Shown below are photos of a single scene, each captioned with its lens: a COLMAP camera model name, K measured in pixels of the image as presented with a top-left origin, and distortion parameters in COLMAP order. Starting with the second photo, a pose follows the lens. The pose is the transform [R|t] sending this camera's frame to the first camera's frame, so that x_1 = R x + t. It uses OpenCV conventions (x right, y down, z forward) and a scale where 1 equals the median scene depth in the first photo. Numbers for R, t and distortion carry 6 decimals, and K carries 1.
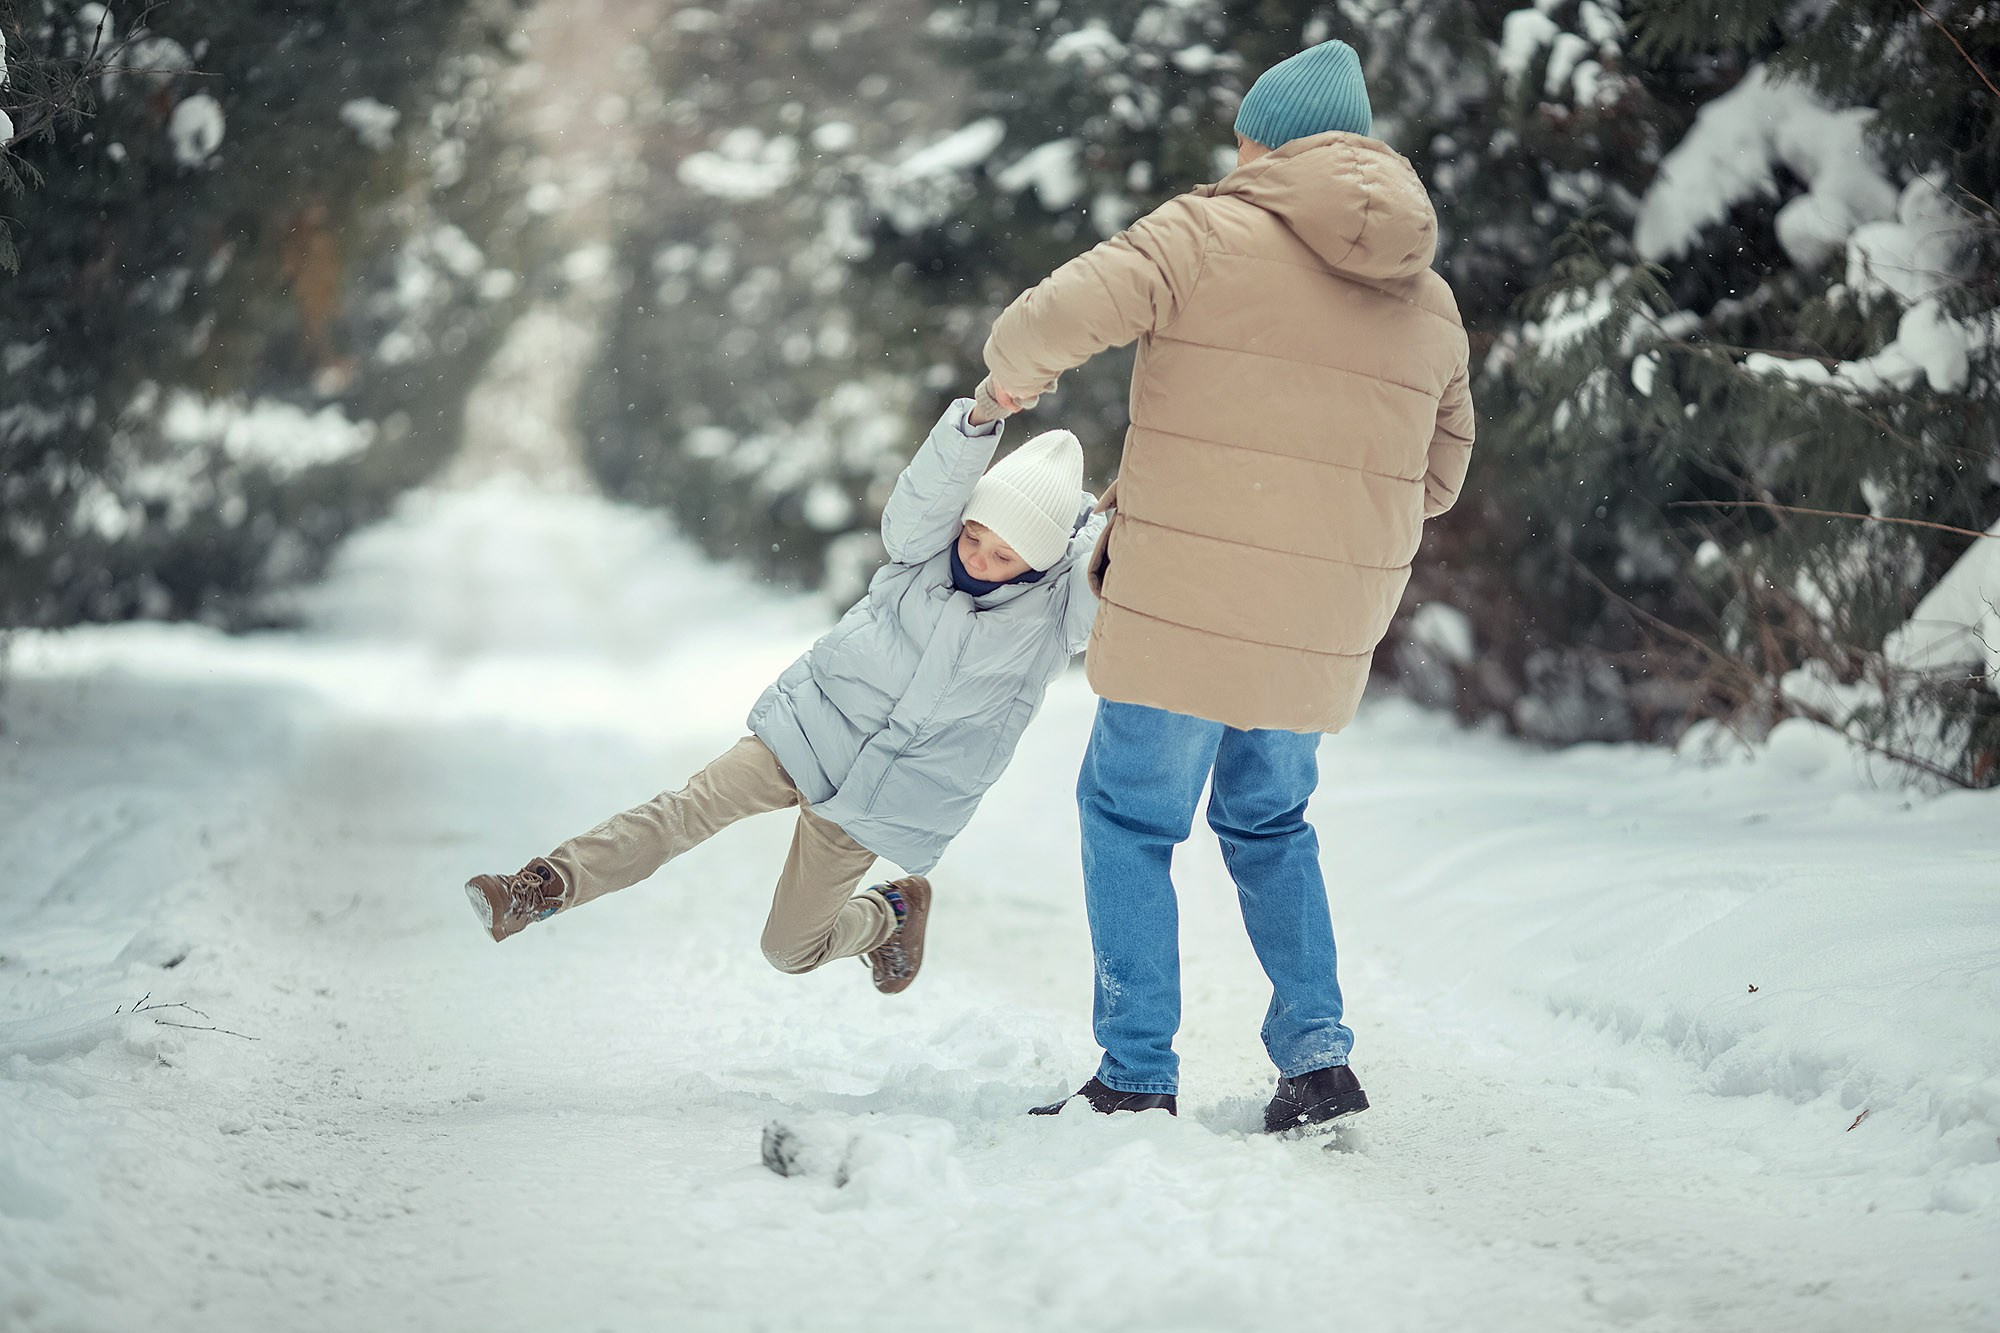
lens RADIAL K [[7360.3, 0, 1003.9], [0, 7360.3, 631.2], [0, 0, 1]] dist [0.281017, -2.349640]
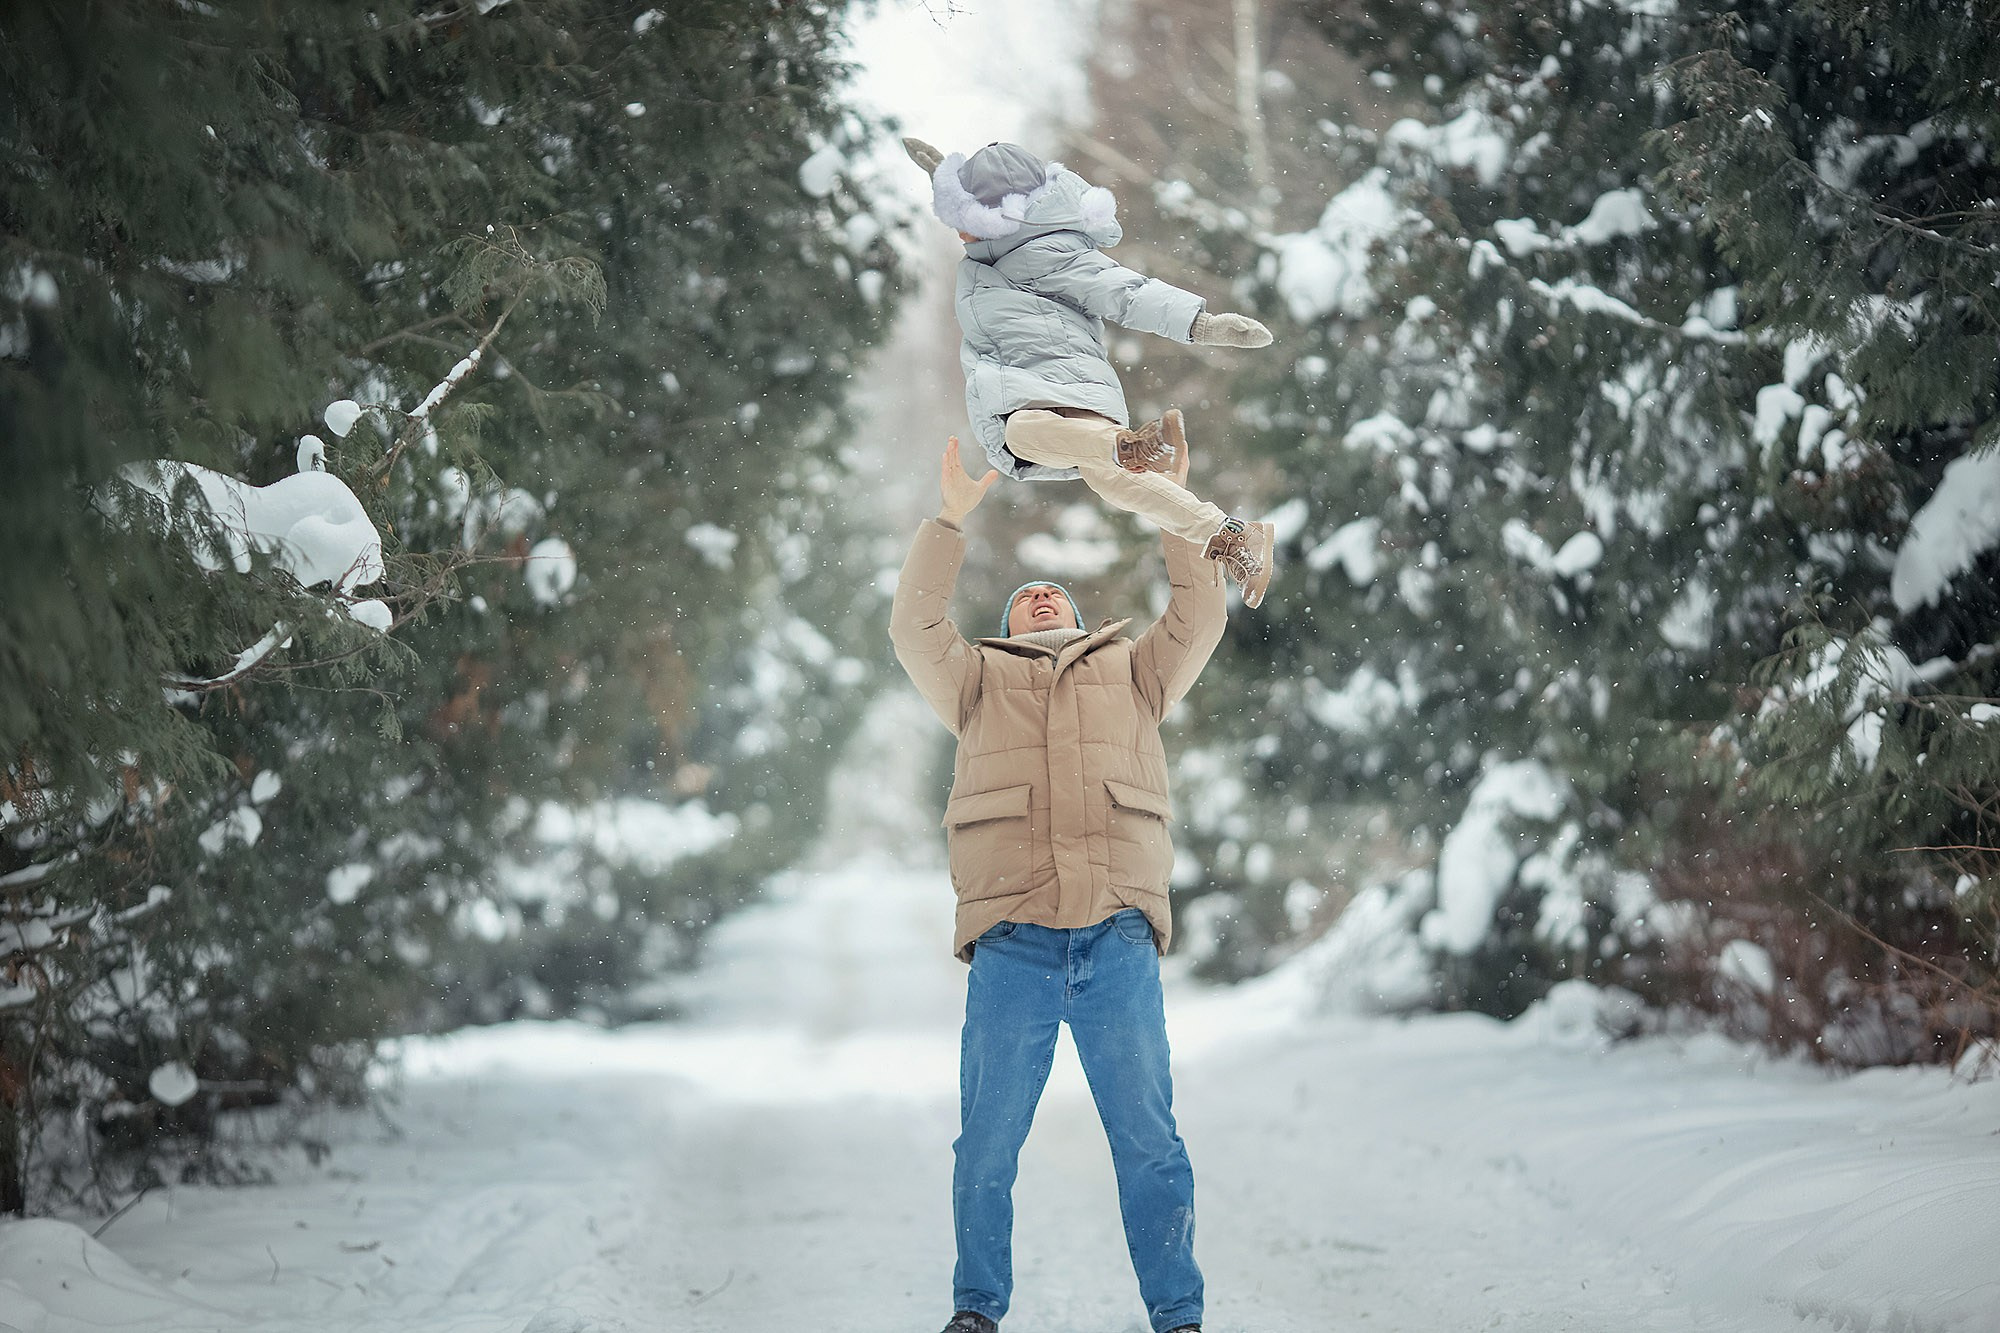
lens RADIAL K [[7360.3, 0, 1003.9], [0, 7360.3, 631.2], [0, 0, 1]] dist [0.281017, -2.349640]
pose [[0.997004, -0.060426, -0.048279, 0.007659], [0.058034, 0.997087, -0.049491, -0.001639], [0.051129, 0.046541, 0.997607, -0.065372]]
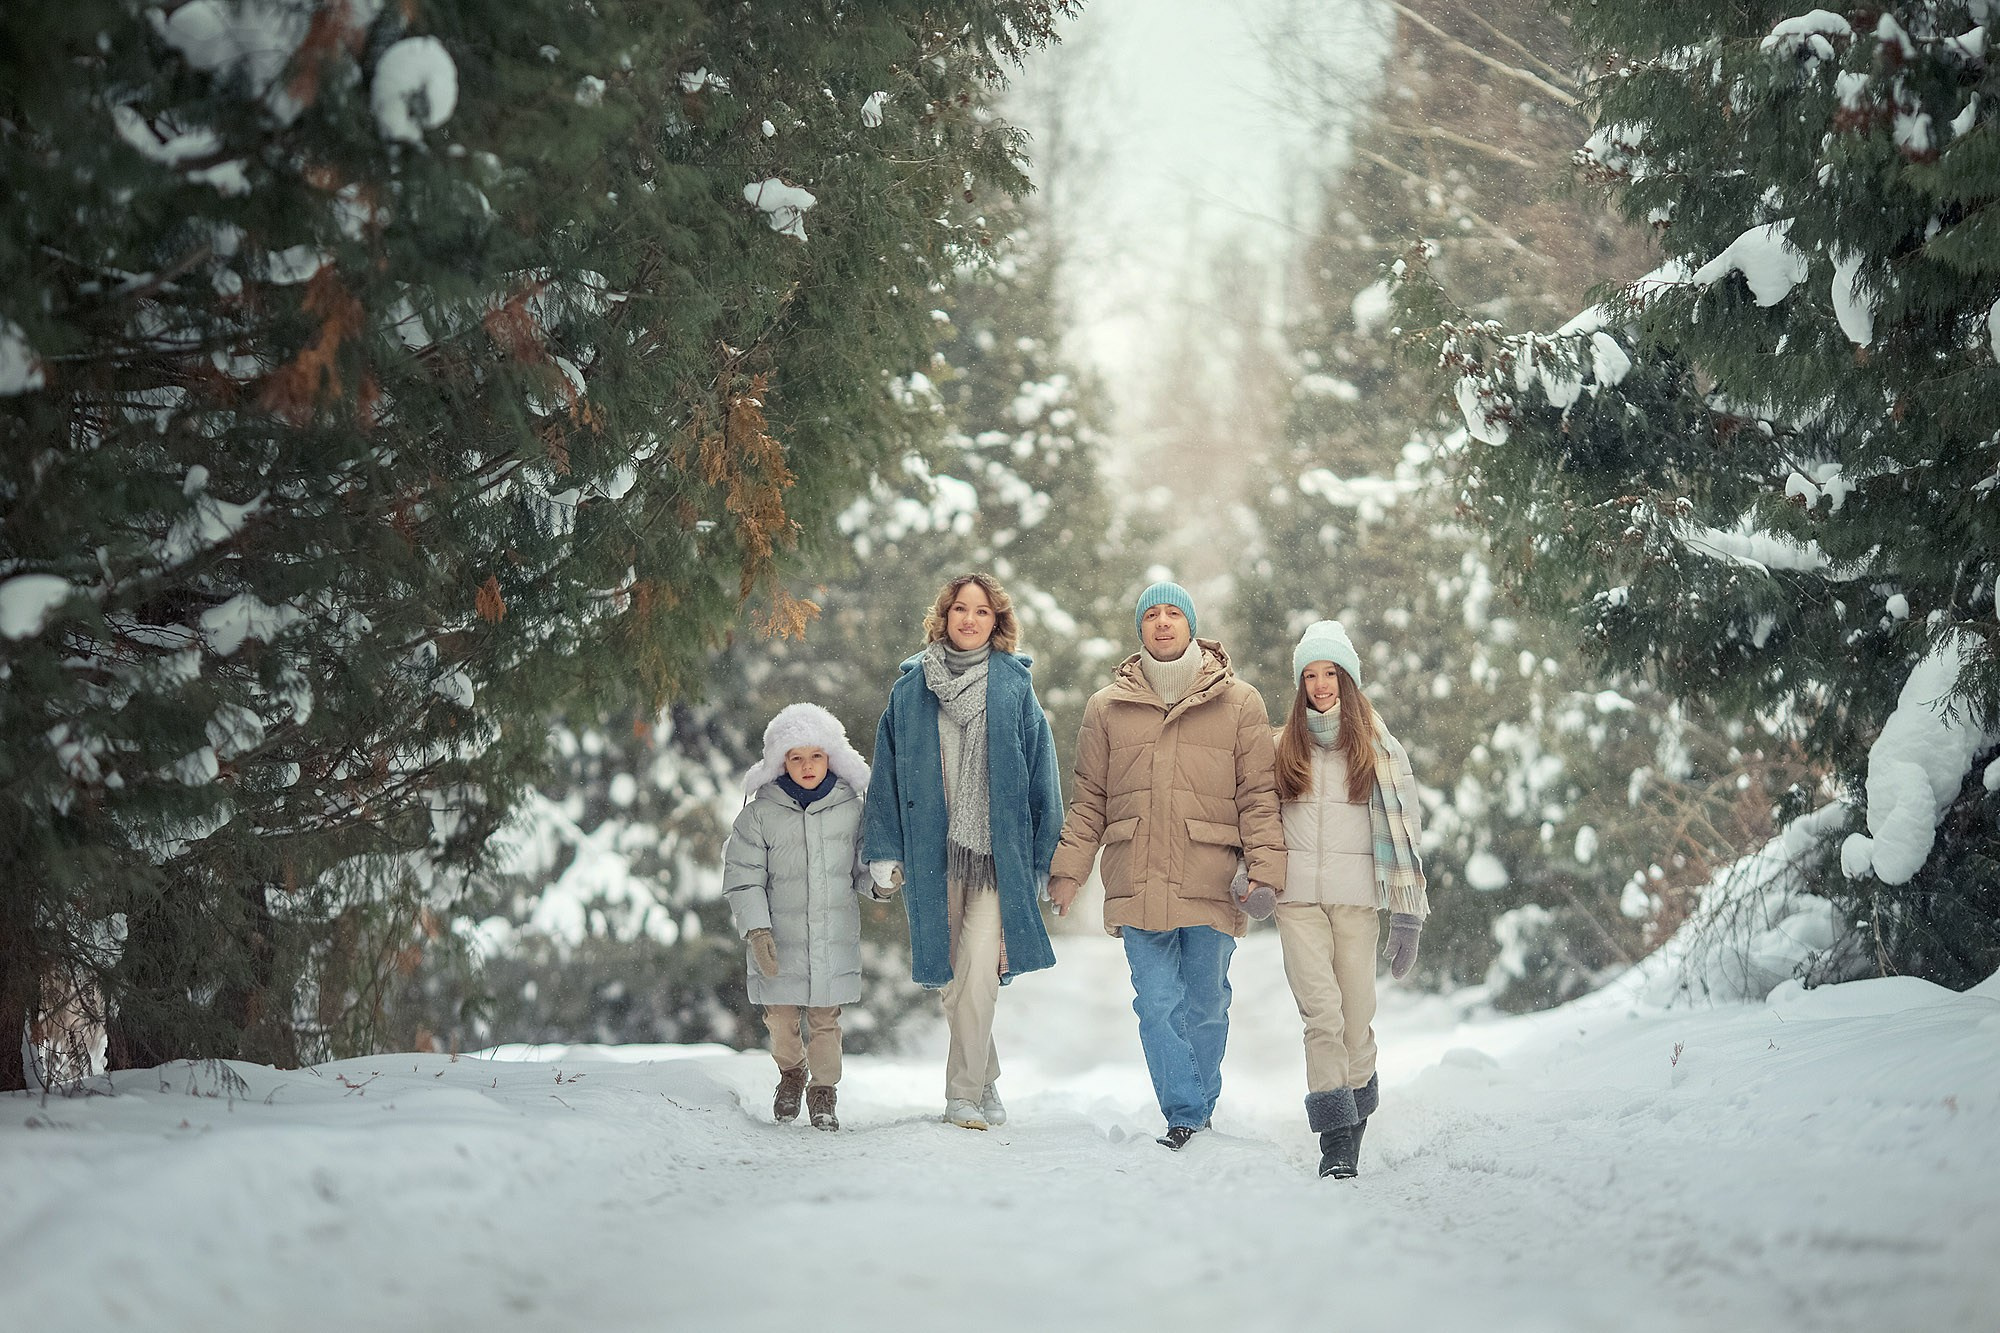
lens RADIAL K [[7360.3, 0, 1003.9], [0, 7360.3, 631.2], [0, 0, 1]] dist [0.281017, -2.349640]
pose [[0.994816, -0.050019, -0.088535, -0.005667], [0.044429, 0.996959, -0.064030, 0.018204], [0.091469, 0.059764, 0.994013, 0.344863]]
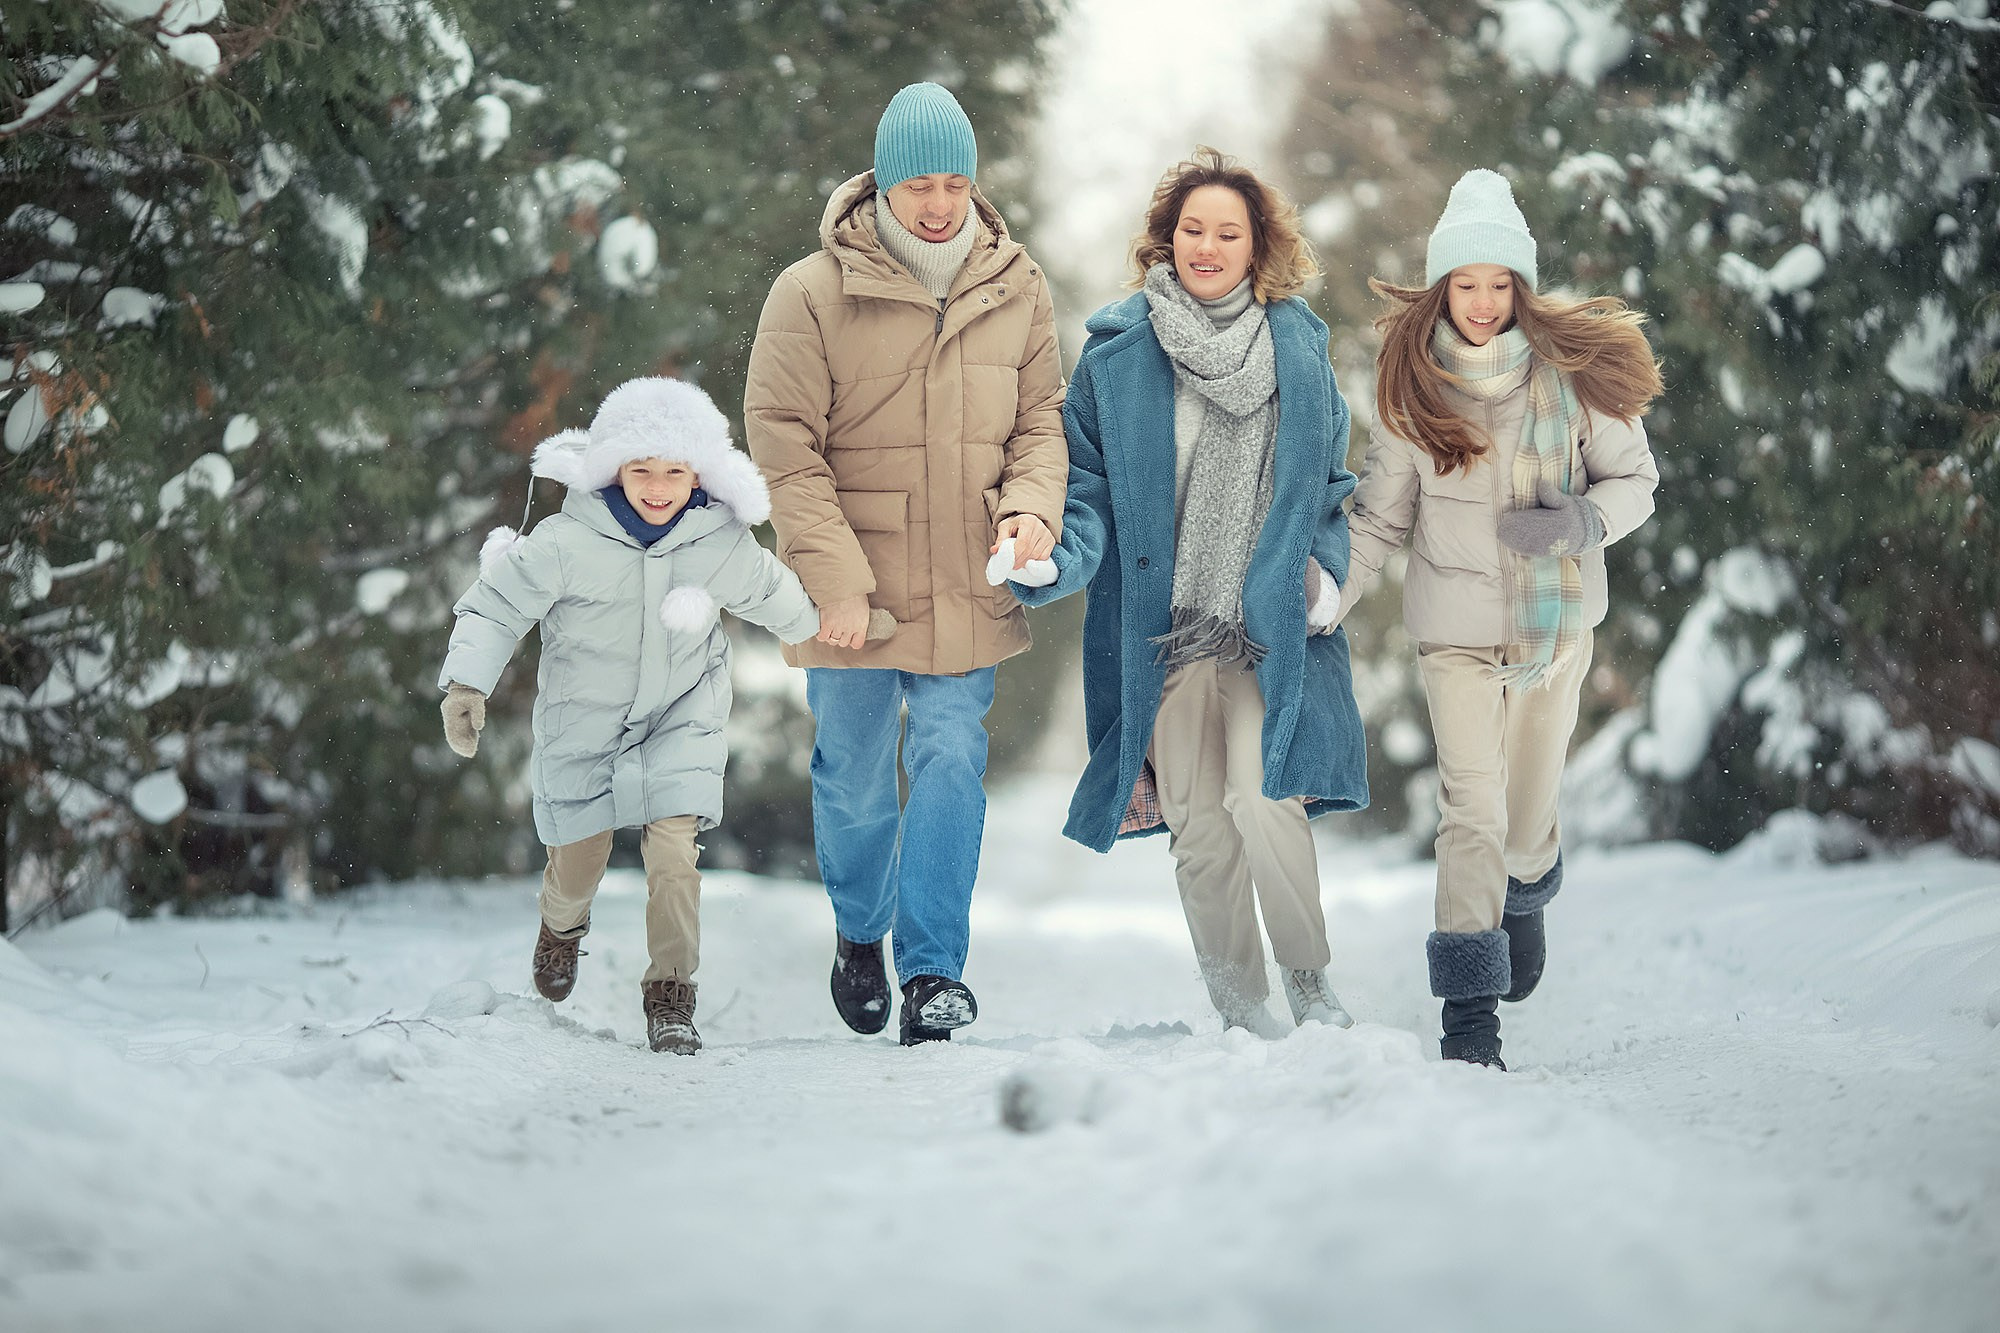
lens RADIAL K [[7360.3, 0, 1003.9], [0, 7360.3, 631.2], [0, 0, 1]] dist [0.281017, -2.349640]
pose [[0.995937, -0.028388, -0.085457, 0.017345], [0.024865, 0.998807, -0.042018, 0.020066], [0.086548, 0.039722, 0.995455, 0.051669]]
